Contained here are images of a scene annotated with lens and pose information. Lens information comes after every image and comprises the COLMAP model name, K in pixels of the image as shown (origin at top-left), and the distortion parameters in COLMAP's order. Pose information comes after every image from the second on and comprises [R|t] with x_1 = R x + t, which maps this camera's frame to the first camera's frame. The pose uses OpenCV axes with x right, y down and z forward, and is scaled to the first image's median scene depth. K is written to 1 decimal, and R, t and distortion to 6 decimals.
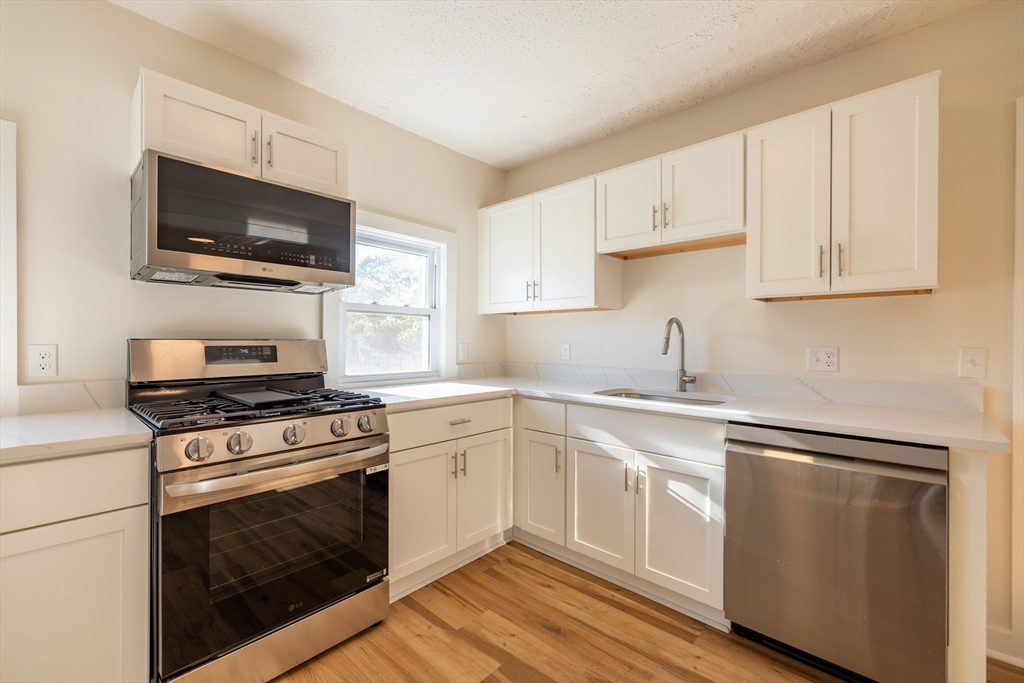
lens RADIAL K [[428.8, 0, 505.4], [0, 428.8, 340.6], [0, 0, 1]] dist [-0.000064, 0.000208]
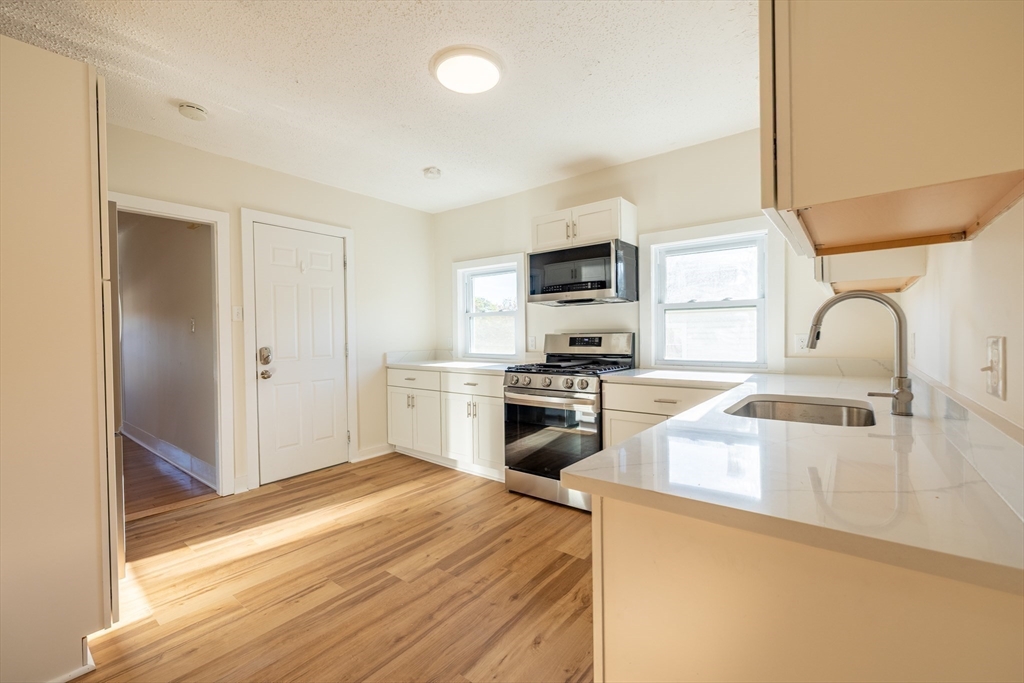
lens RADIAL K [[430.4, 0, 503.6], [0, 430.4, 341.6], [0, 0, 1]] dist [-0.000189, 0.000194]
pose [[0.074283, 0.007191, -0.997211, 1.151416], [0.011086, 0.999906, 0.008036, 0.013322], [0.997176, -0.011652, 0.074196, 0.524215]]
